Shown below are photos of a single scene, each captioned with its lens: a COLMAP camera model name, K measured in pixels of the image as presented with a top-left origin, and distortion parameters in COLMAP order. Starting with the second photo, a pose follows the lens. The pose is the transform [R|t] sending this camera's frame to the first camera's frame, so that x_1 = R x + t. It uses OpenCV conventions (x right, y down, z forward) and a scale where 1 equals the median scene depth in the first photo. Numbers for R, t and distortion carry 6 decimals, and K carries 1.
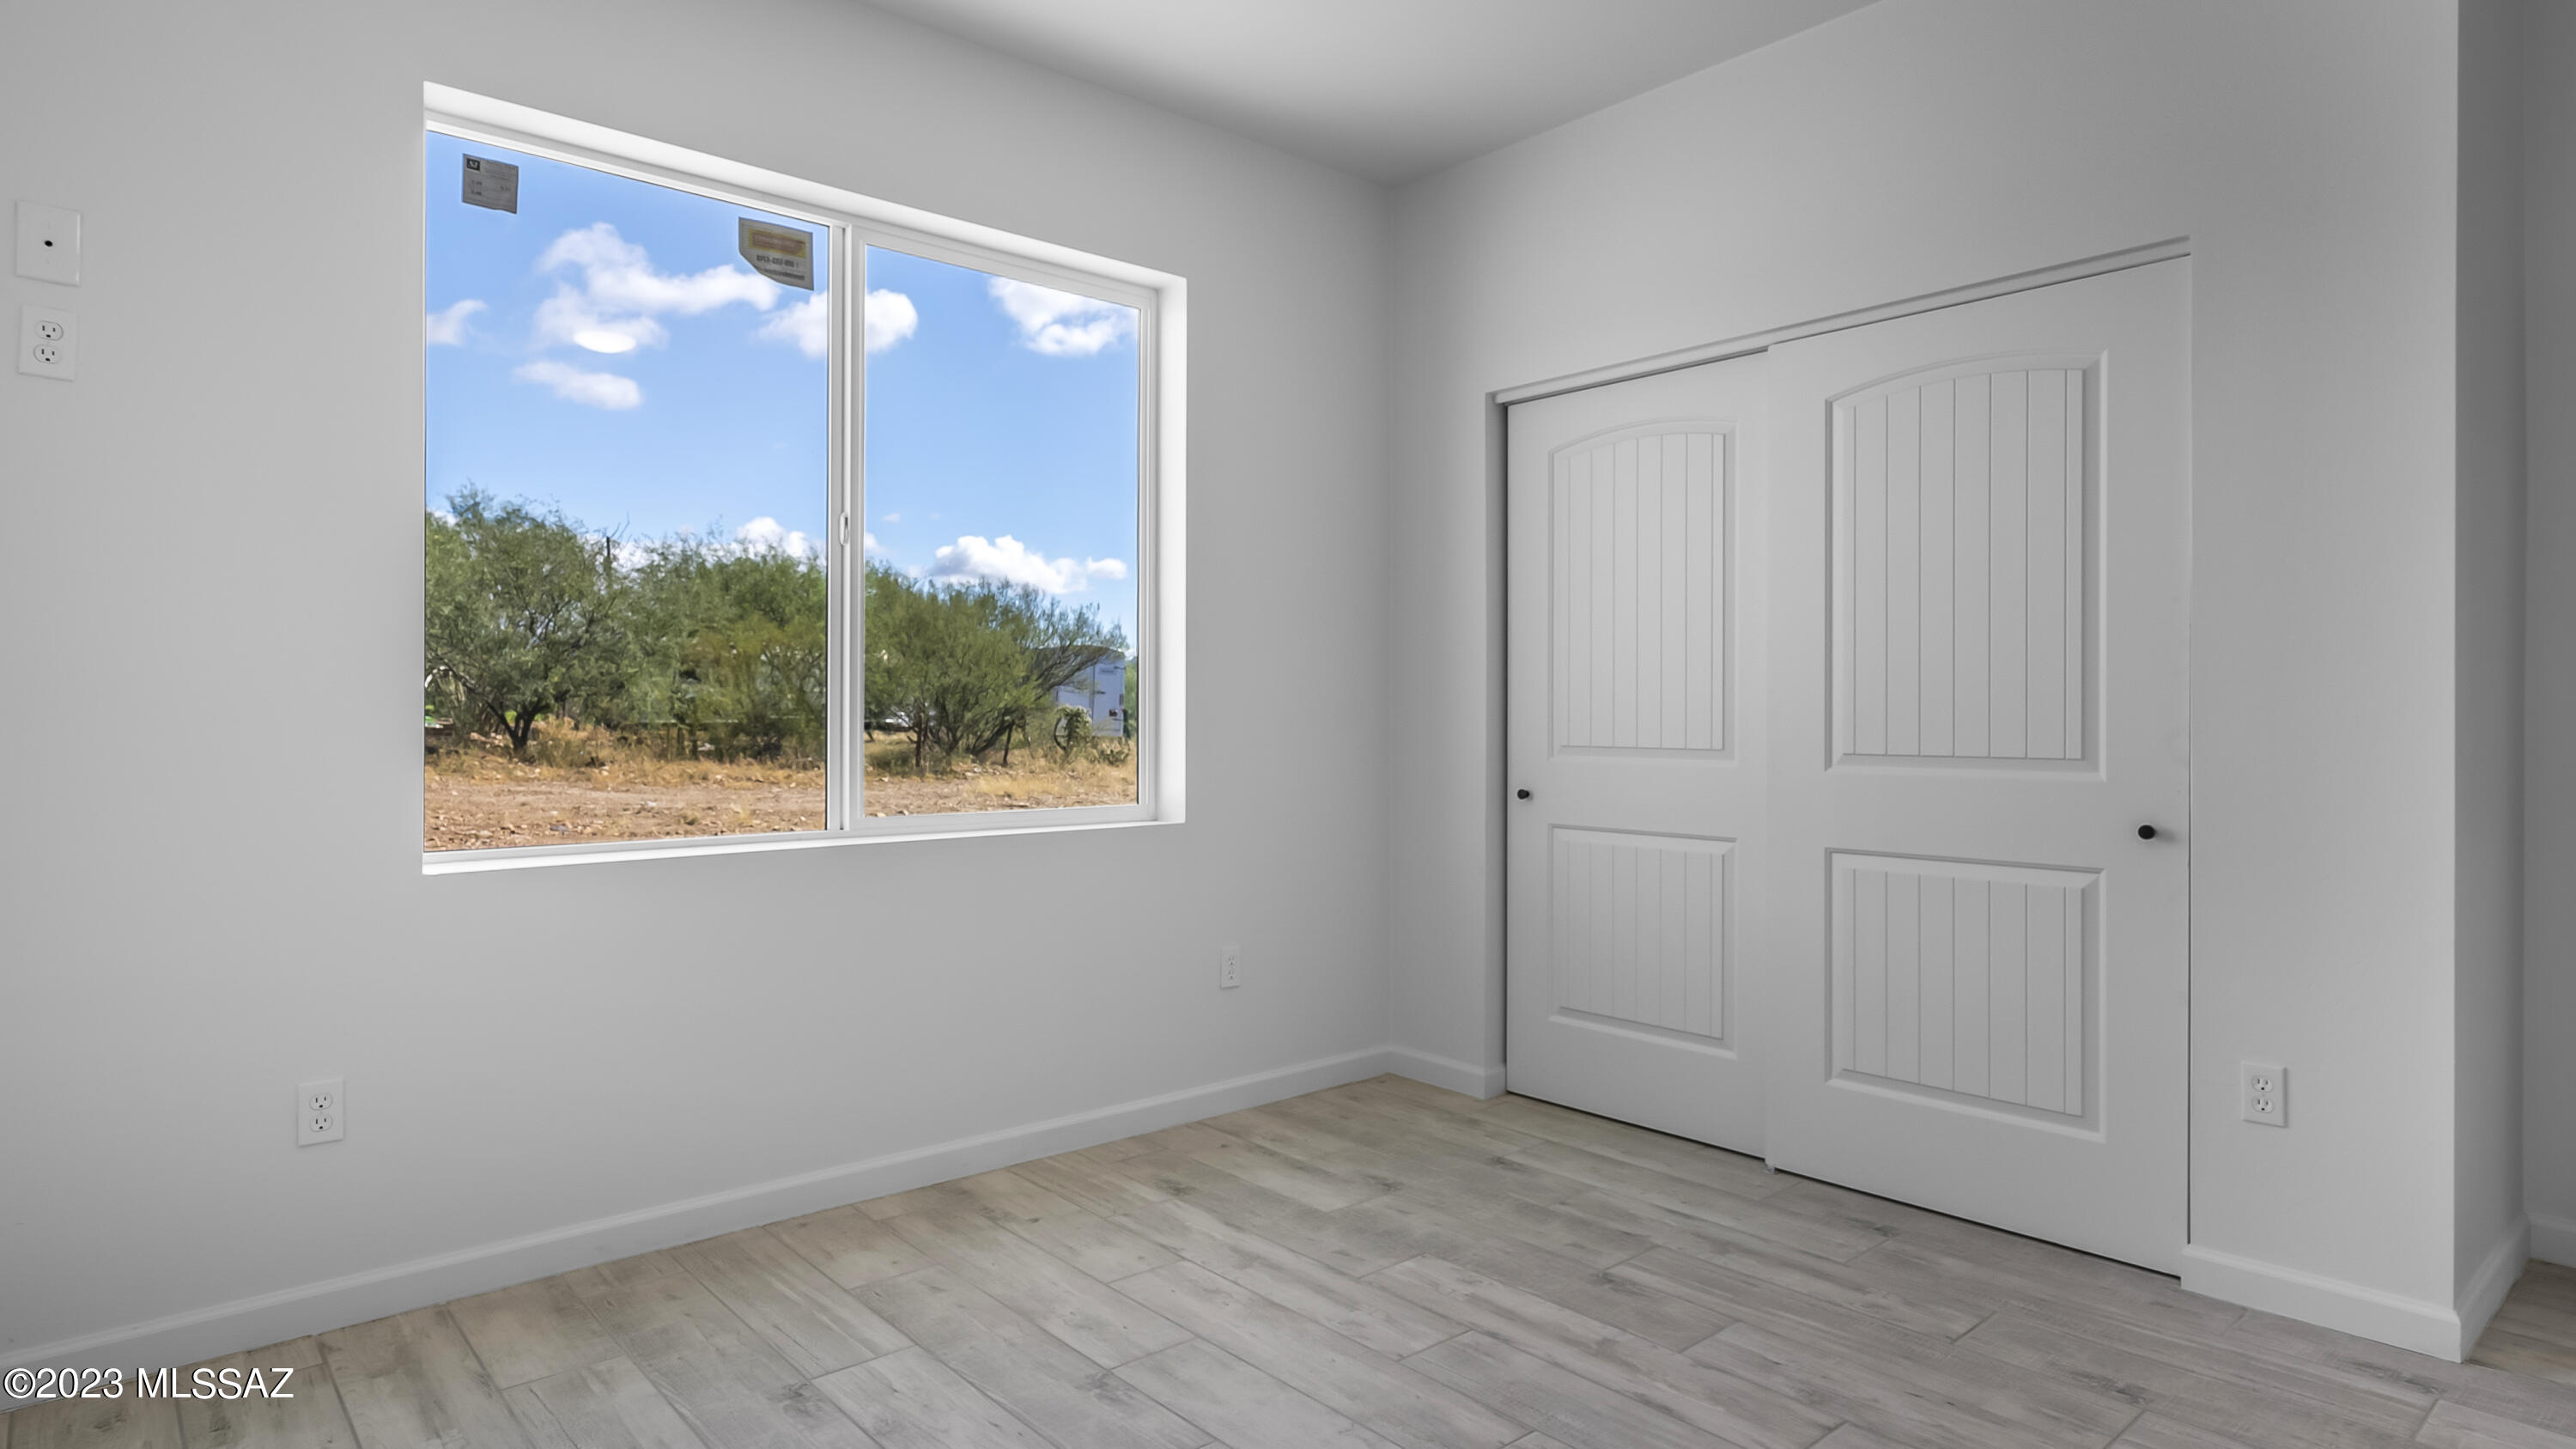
lens RADIAL K [[1390.0, 0, 1306.0], [0, 1390.0, 733.5], [0, 0, 1]] dist [0.002299, 0.000074]
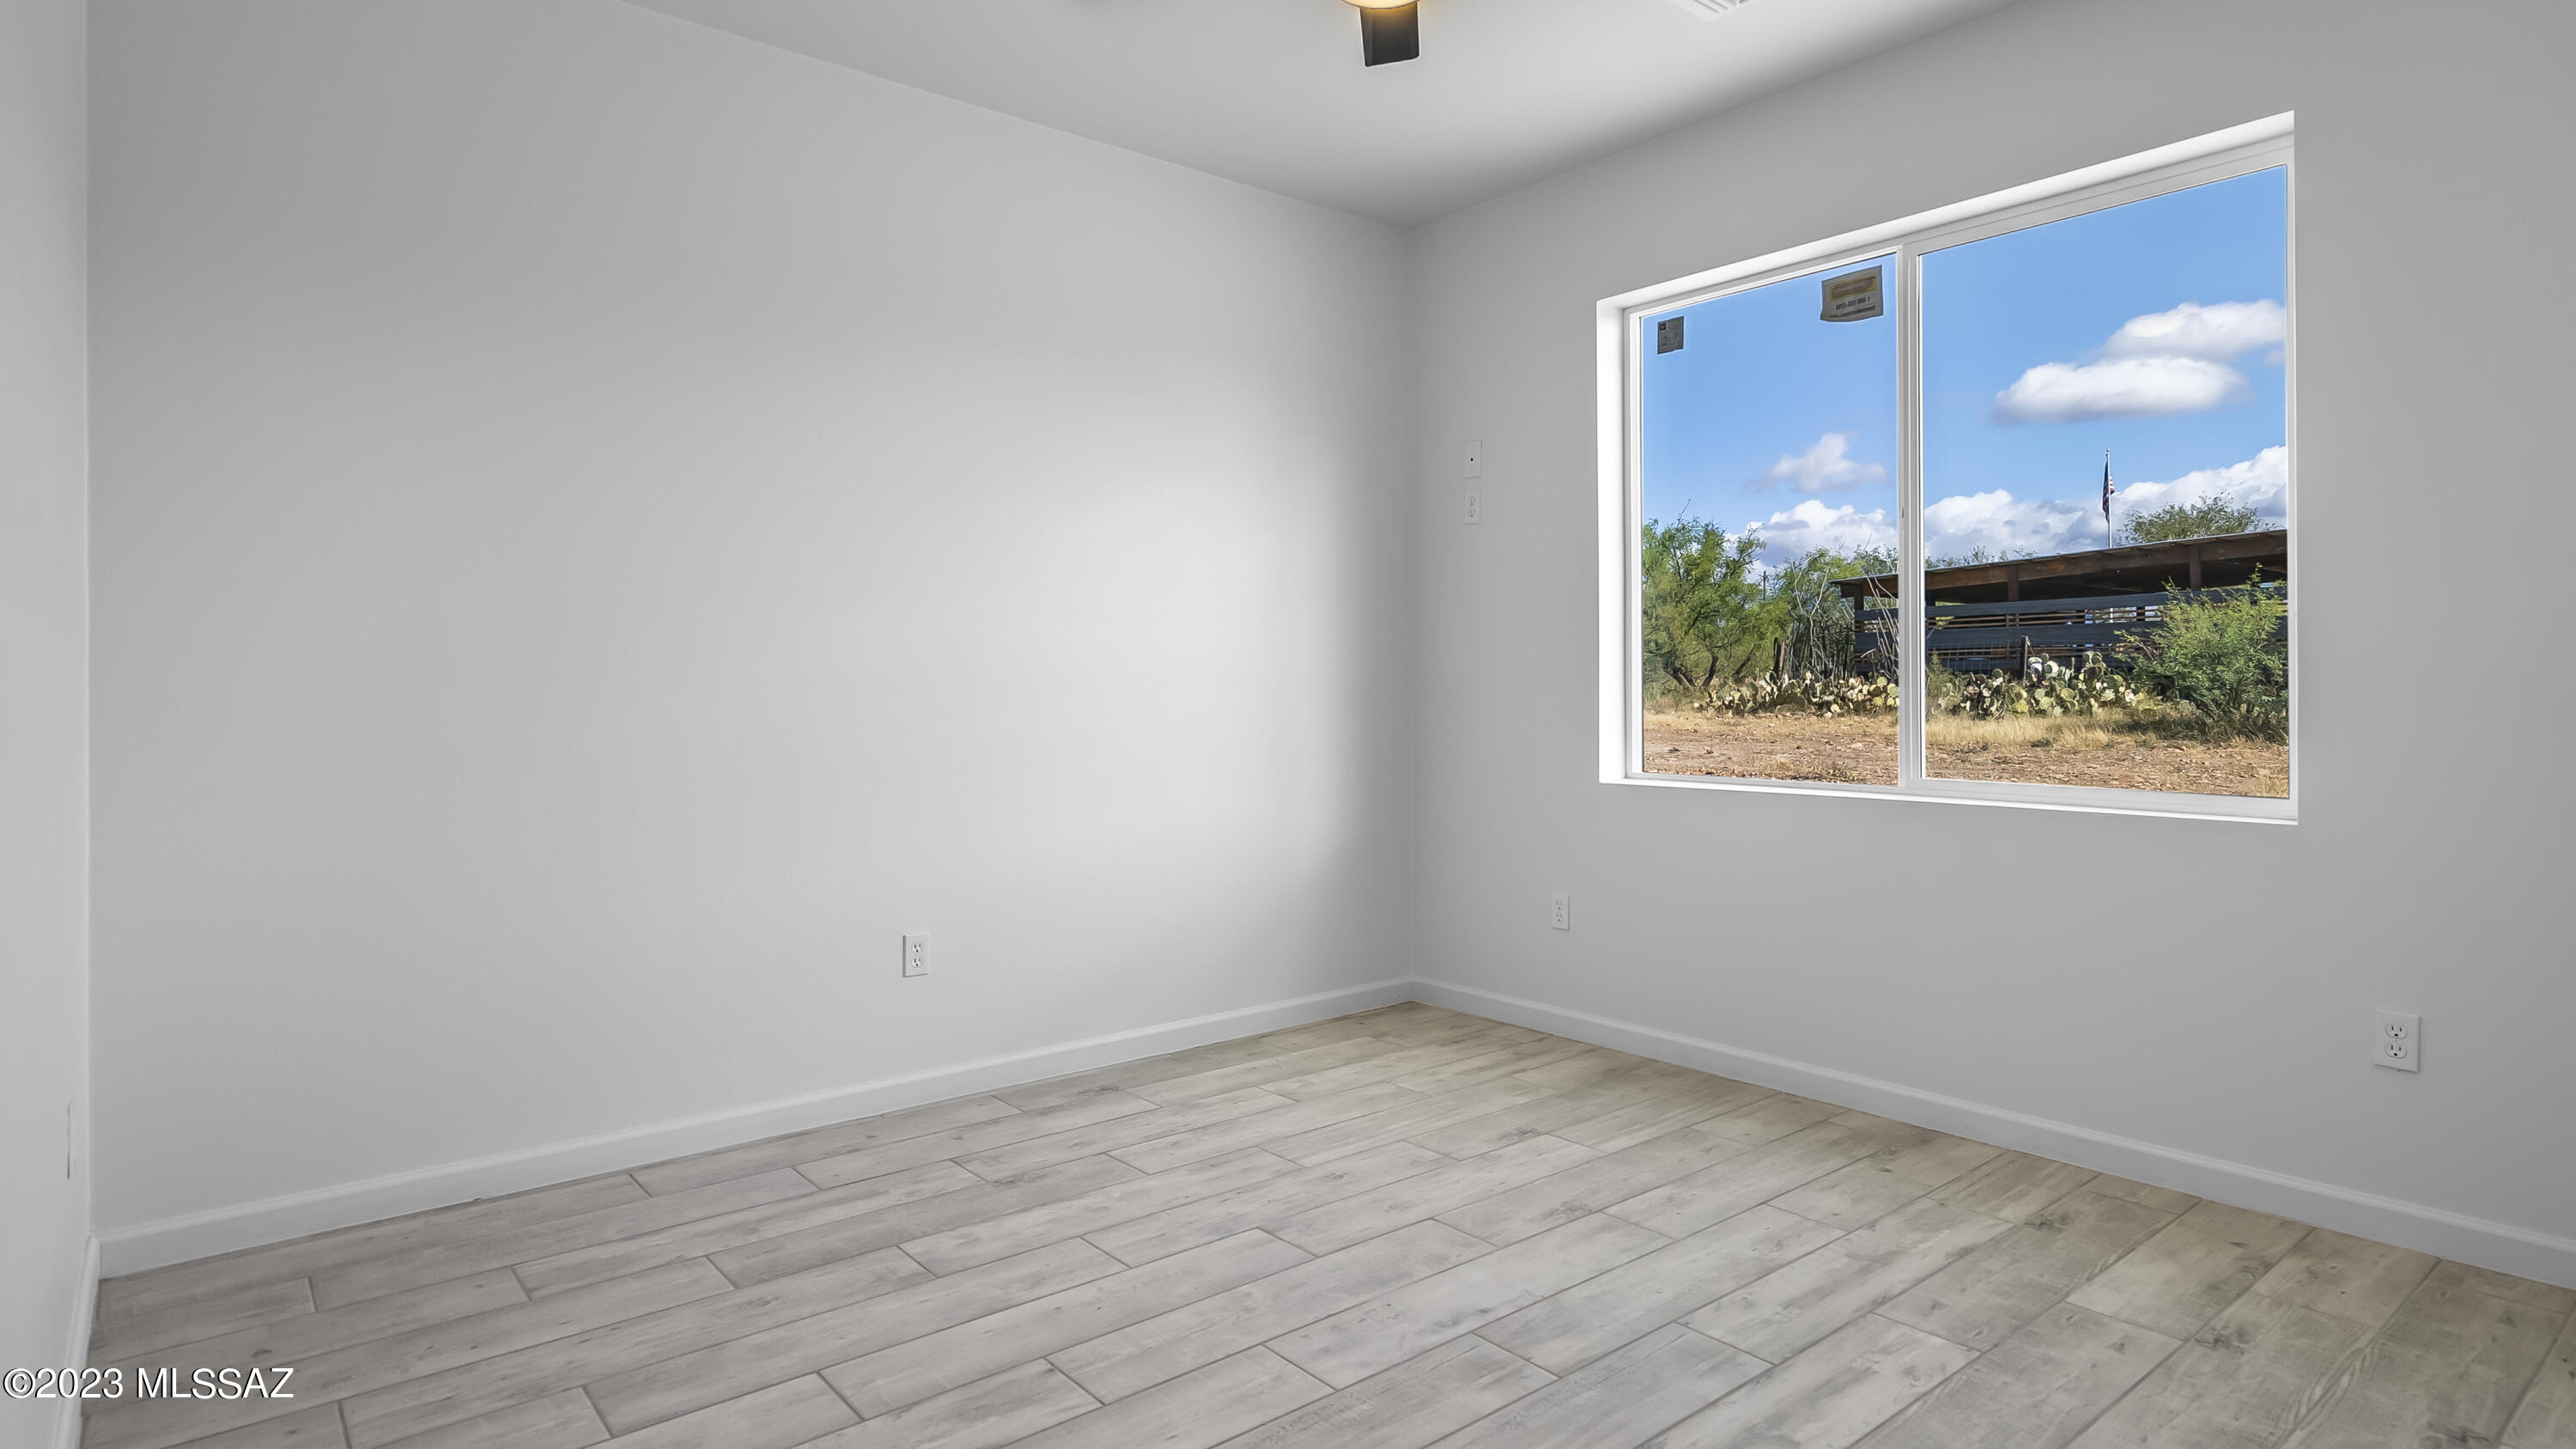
lens RADIAL K [[1390.0, 0, 1306.9], [0, 1390.0, 697.6], [0, 0, 1]] dist [0.002299, 0.000074]
pose [[-0.037308, 0.009592, -0.999258, 0.908611], [-0.009680, 0.999904, 0.009959, -0.010674], [0.999257, 0.010044, -0.037211, 0.637937]]
